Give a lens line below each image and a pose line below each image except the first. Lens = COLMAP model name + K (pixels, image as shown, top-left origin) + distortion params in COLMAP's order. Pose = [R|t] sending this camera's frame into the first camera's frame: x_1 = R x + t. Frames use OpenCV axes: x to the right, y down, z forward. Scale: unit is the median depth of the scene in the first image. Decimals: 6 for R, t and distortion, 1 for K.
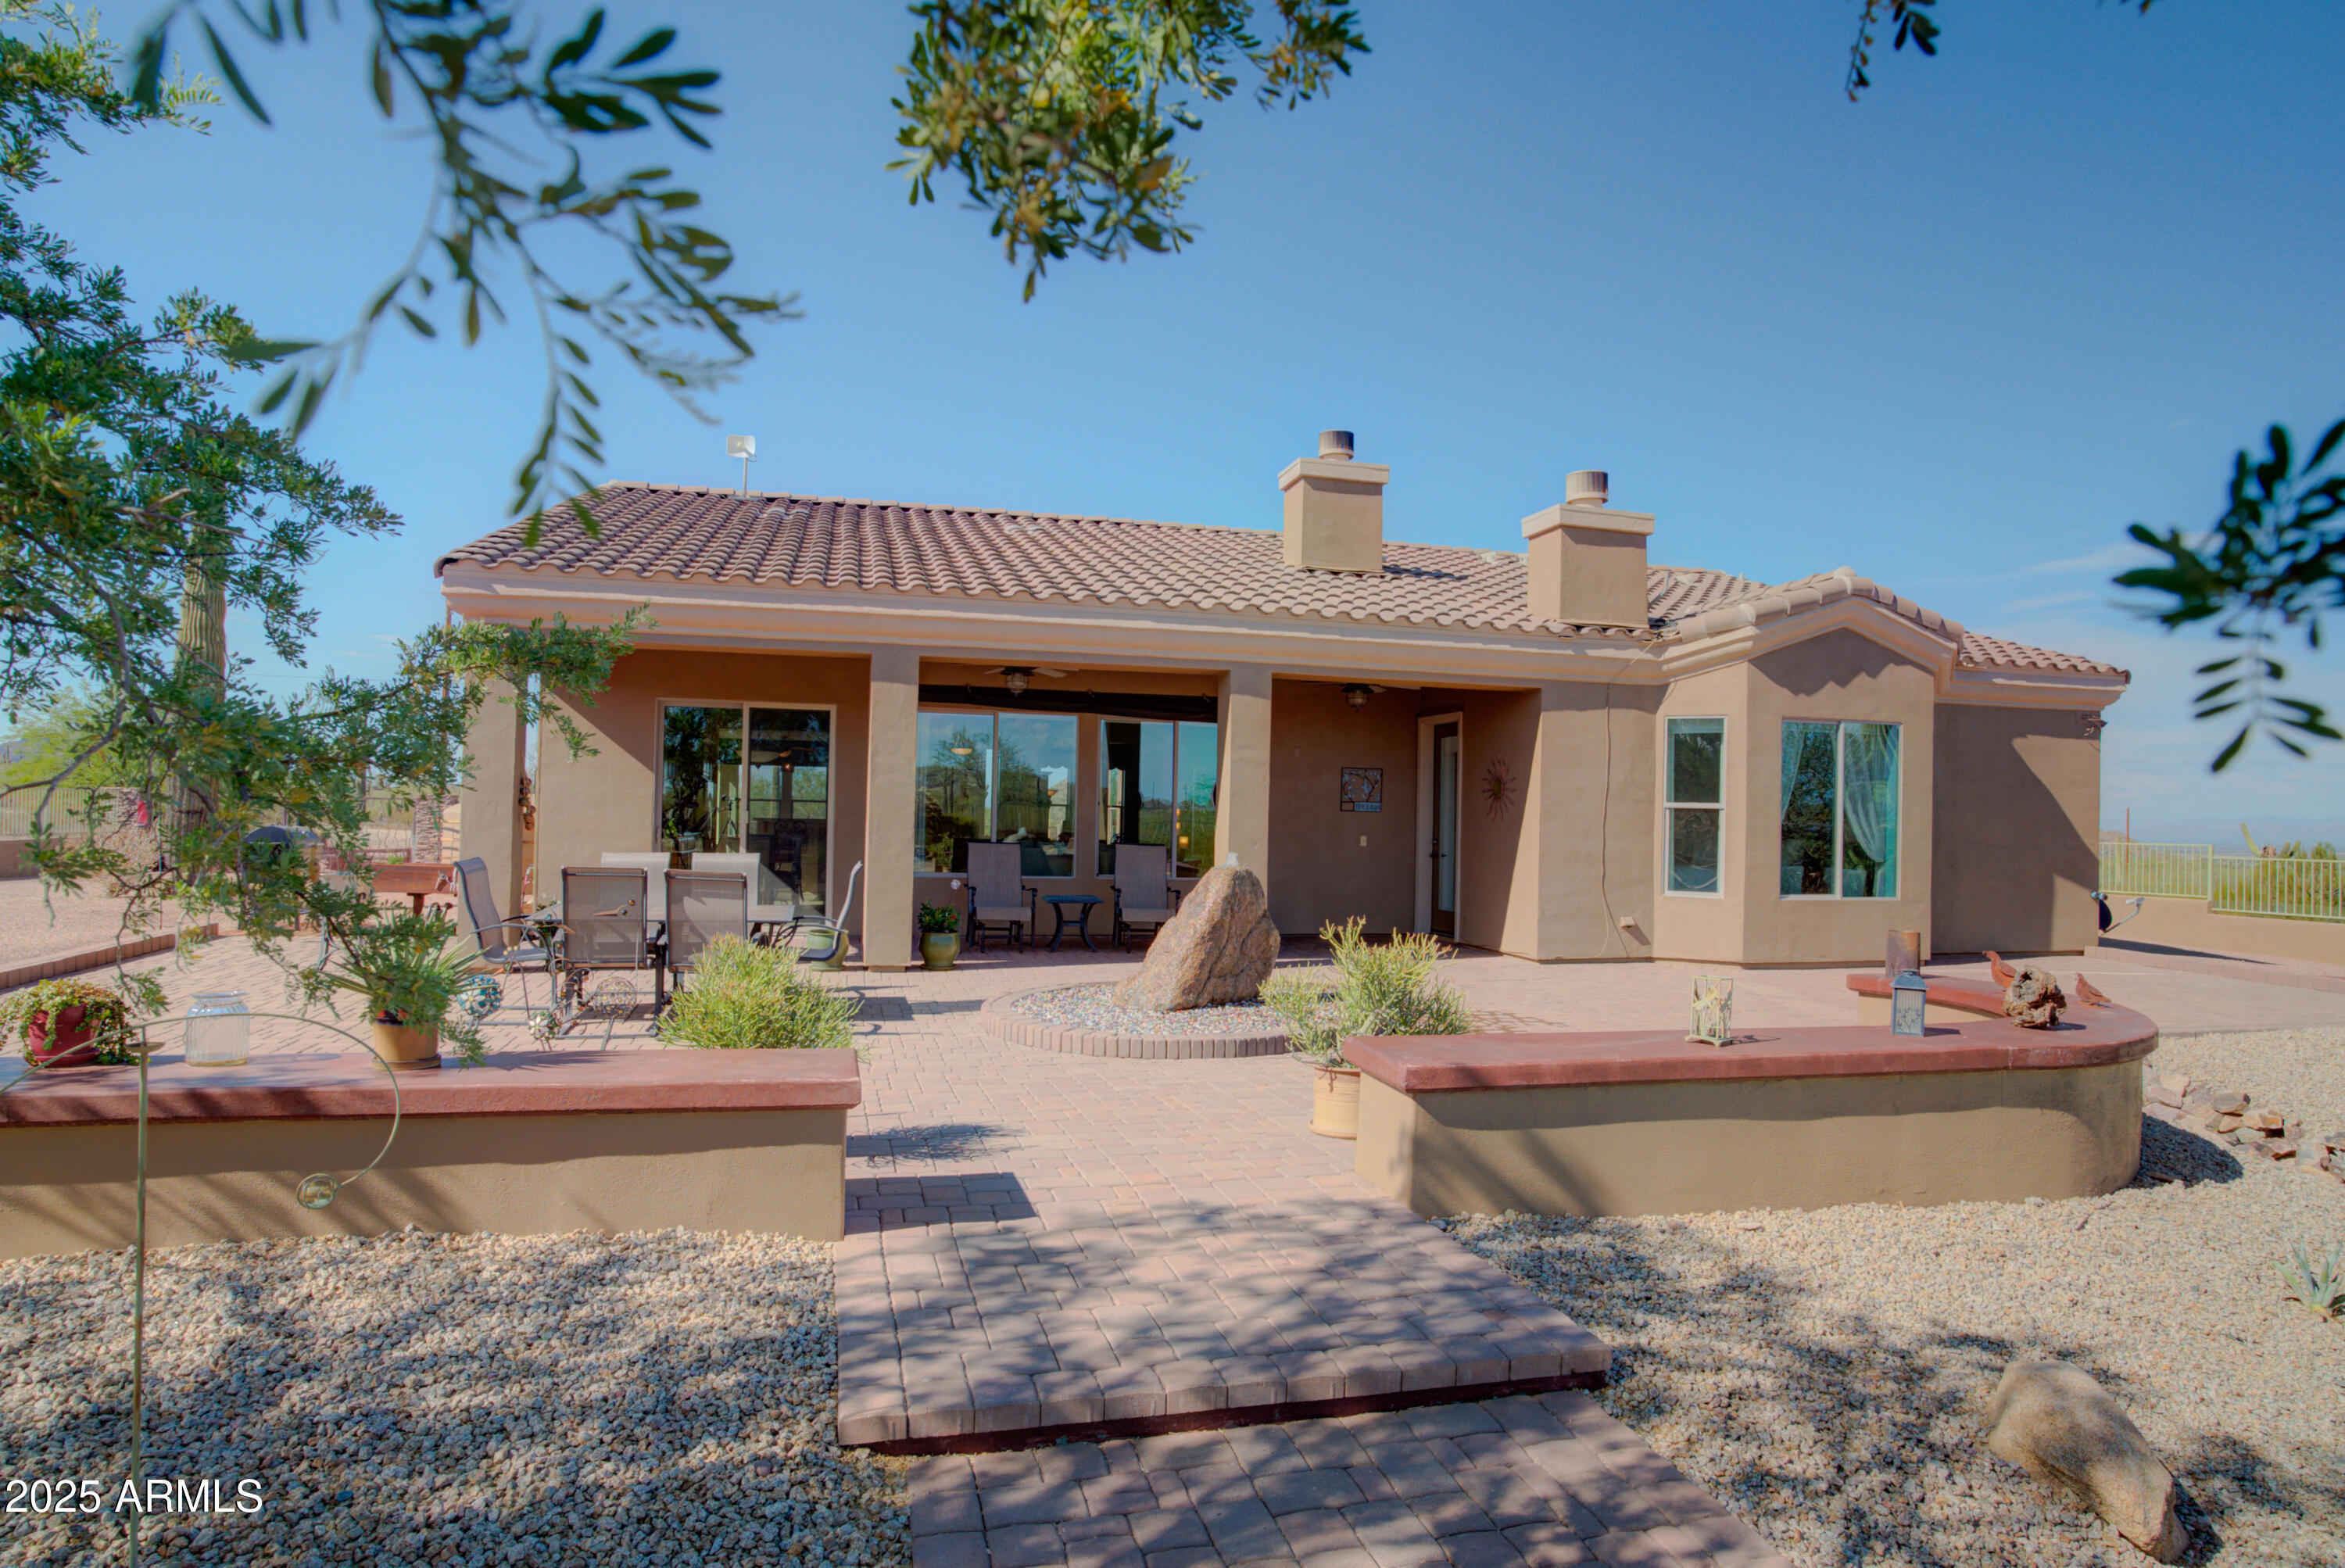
lens RADIAL K [[1290.4, 0, 1170.0], [0, 1290.4, 789.1], [0, 0, 1]] dist [-0.015790, 0.000767]
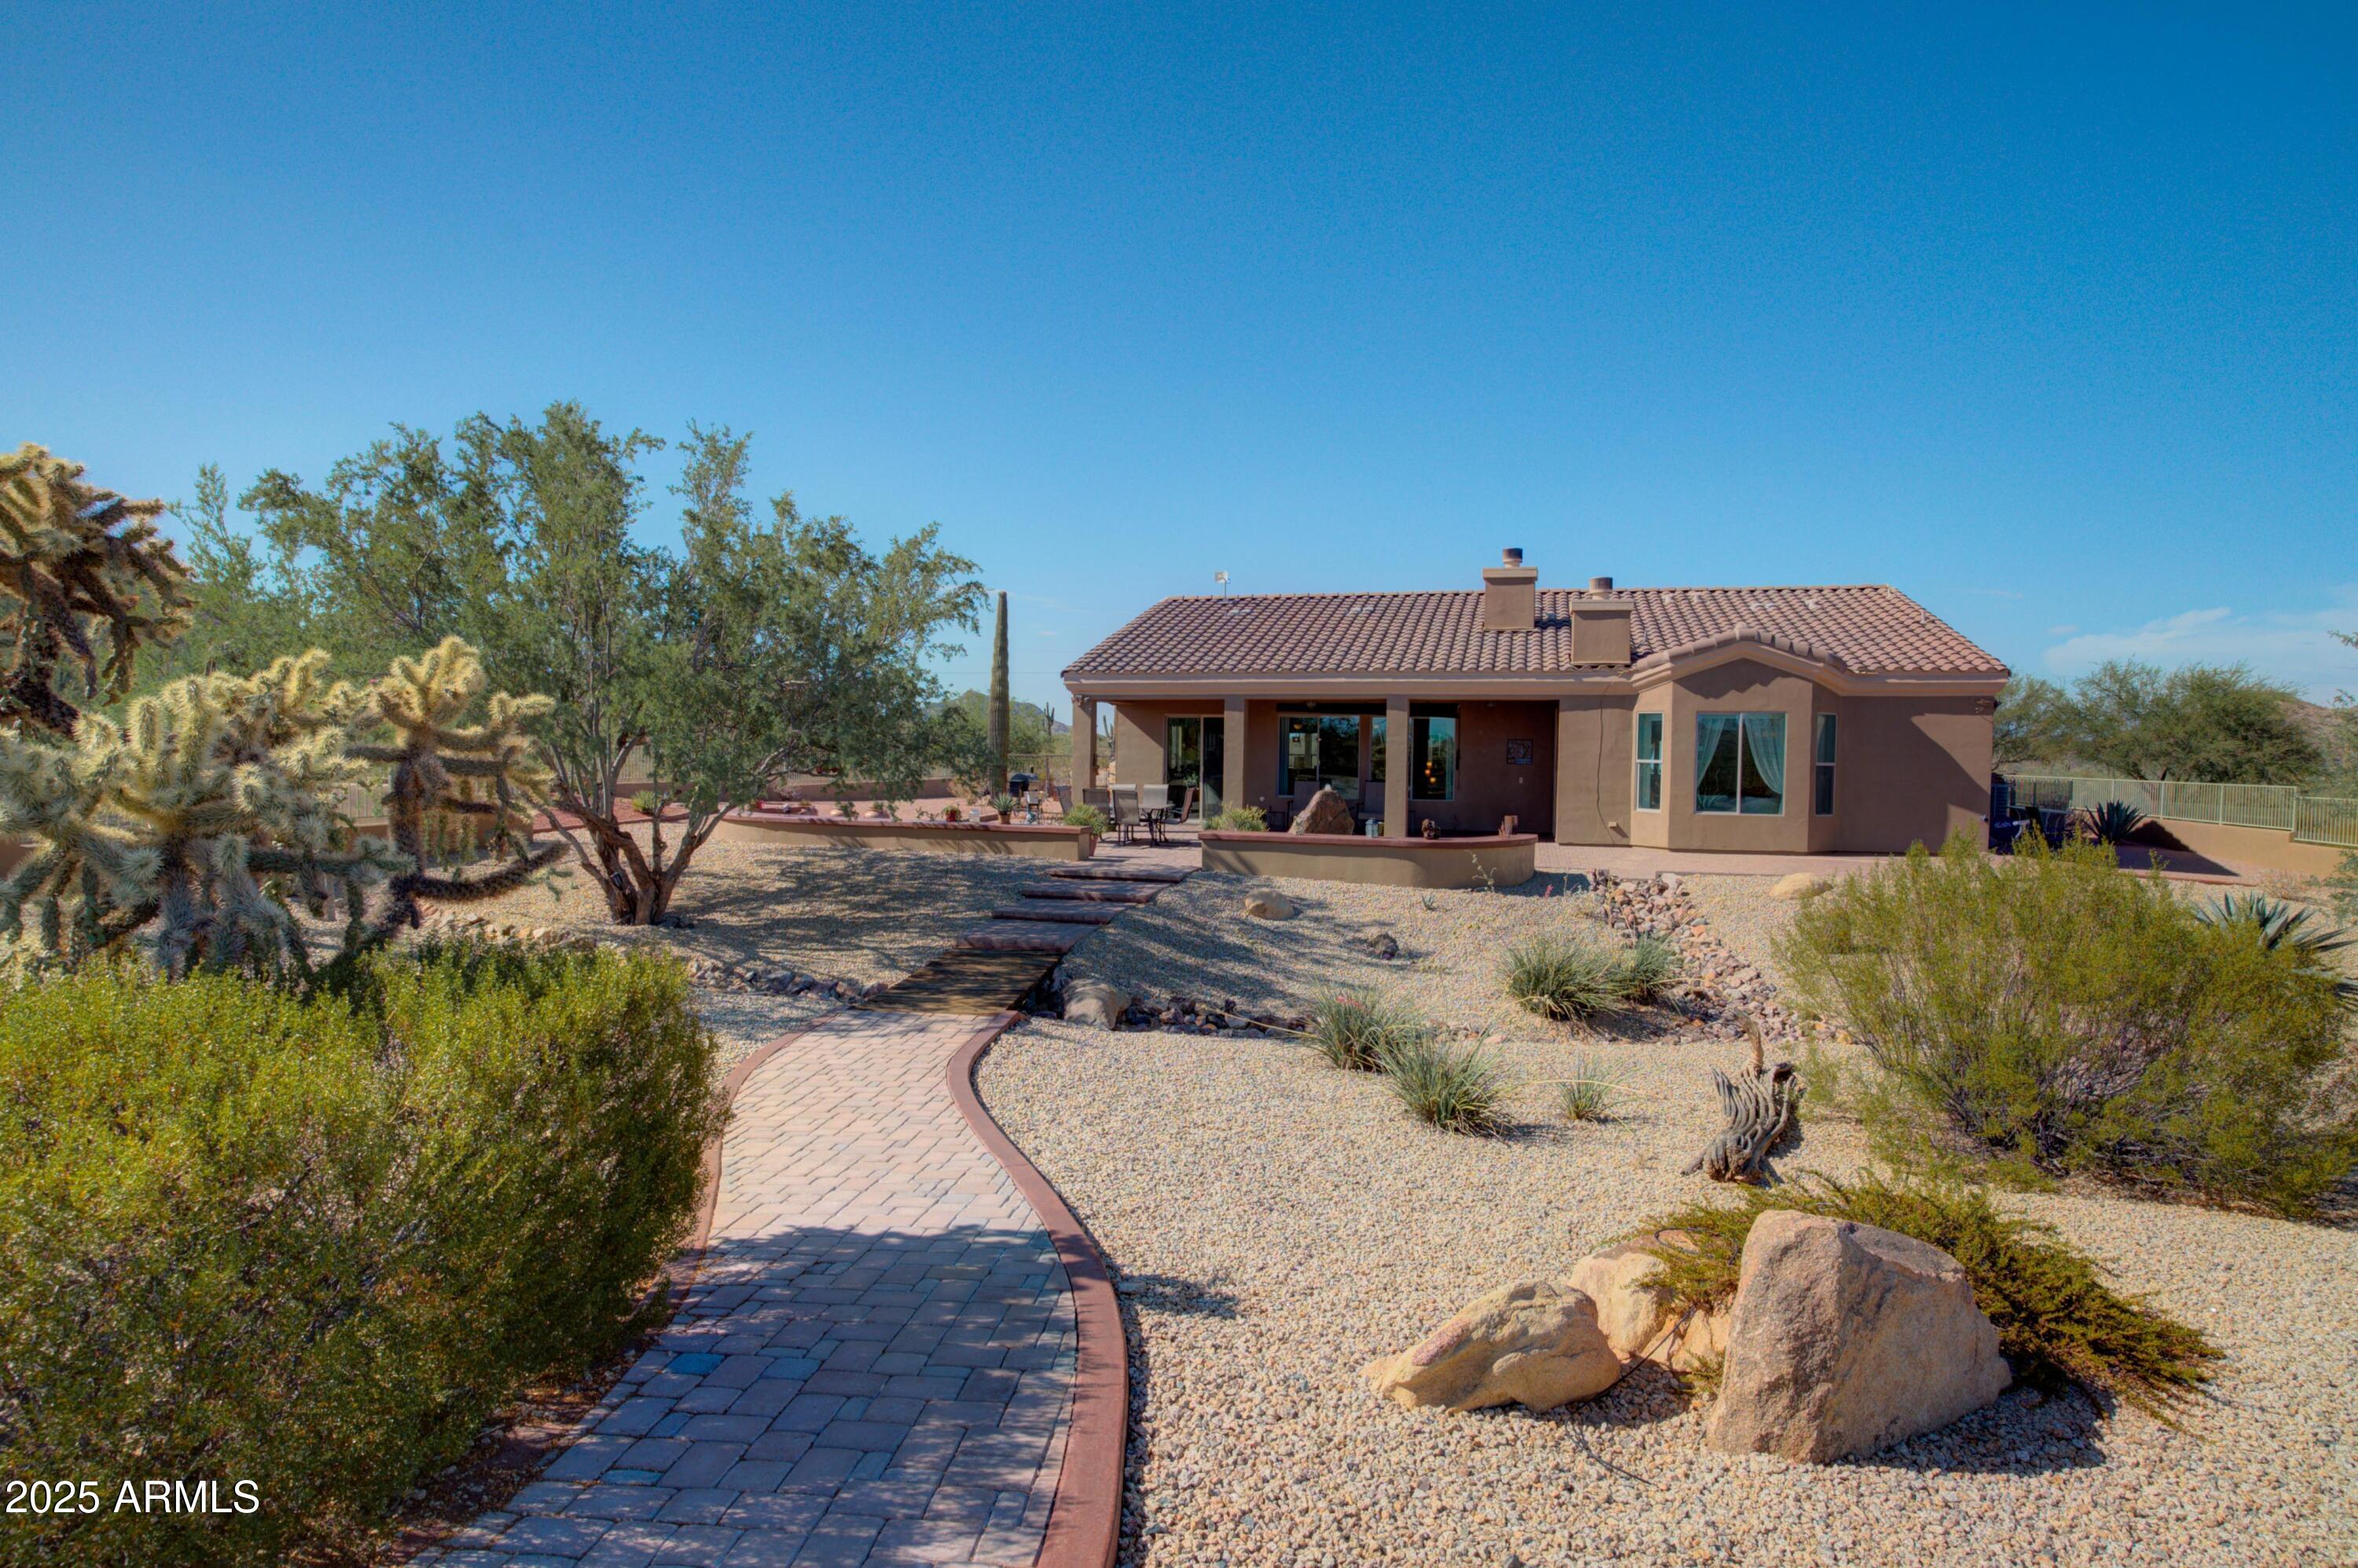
lens RADIAL K [[1153.3, 0, 1180.7], [0, 1153.3, 781.4], [0, 0, 1]] dist [-0.000298, -0.000036]
pose [[0.859804, 0.002173, -0.510620, 0.669252], [0.017684, 0.999264, 0.034030, -0.026062], [0.510318, -0.038289, 0.859133, -0.733466]]
